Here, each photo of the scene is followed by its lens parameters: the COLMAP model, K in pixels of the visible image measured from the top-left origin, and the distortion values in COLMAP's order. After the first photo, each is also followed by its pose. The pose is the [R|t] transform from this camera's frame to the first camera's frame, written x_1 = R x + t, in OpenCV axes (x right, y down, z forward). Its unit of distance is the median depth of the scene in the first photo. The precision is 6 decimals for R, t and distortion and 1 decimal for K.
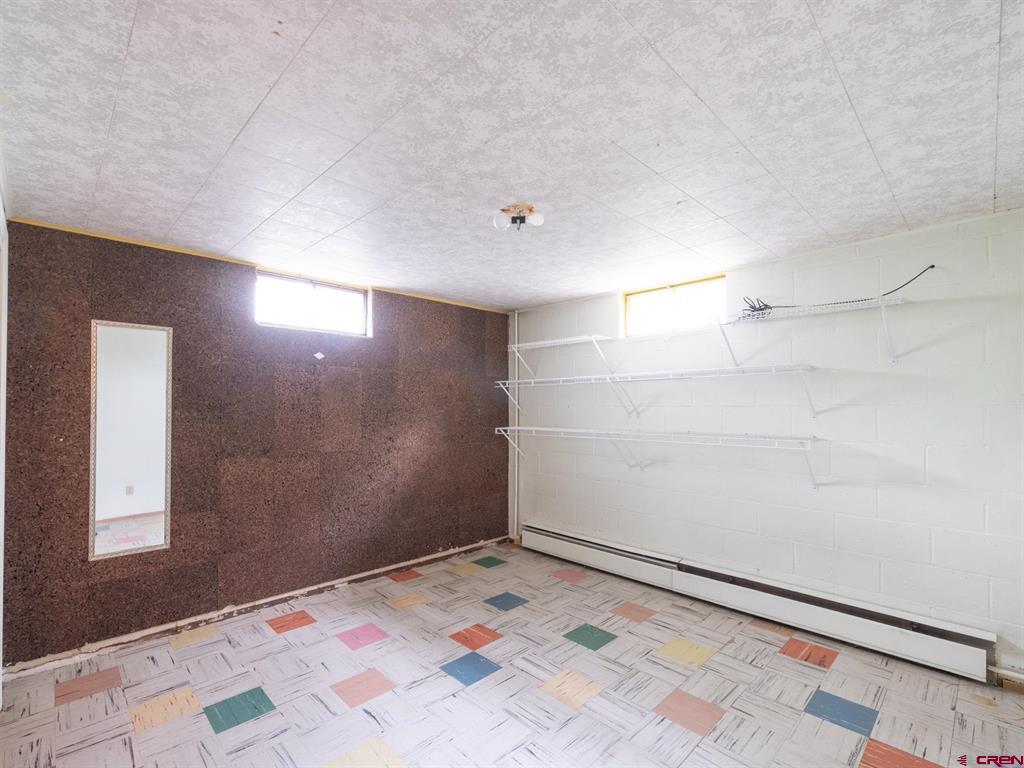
lens RADIAL K [[472.5, 0, 511.6], [0, 472.5, 403.0], [0, 0, 1]] dist [-0.000510, -0.000064]
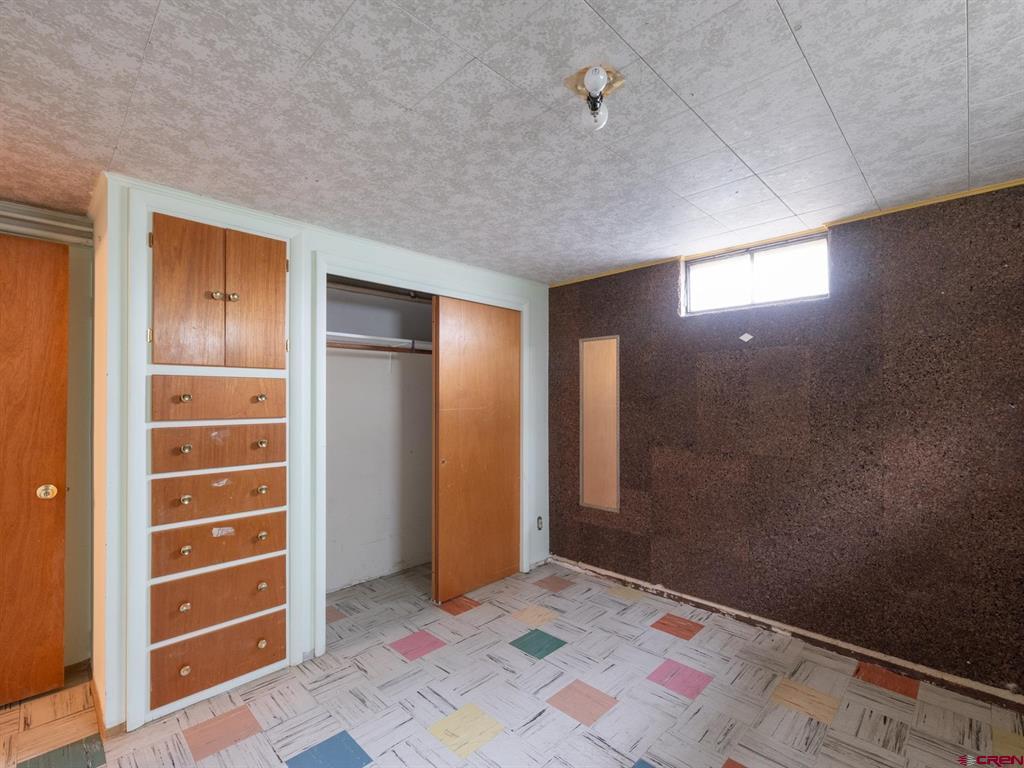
lens RADIAL K [[469.6, 0, 511.6], [0, 469.6, 394.3], [0, 0, 1]] dist [-0.002585, -0.000083]
pose [[0.011249, -0.009597, -0.999891, 0.469166], [0.010126, 0.999904, -0.009484, 0.004112], [0.999885, -0.010018, 0.011345, 0.658083]]
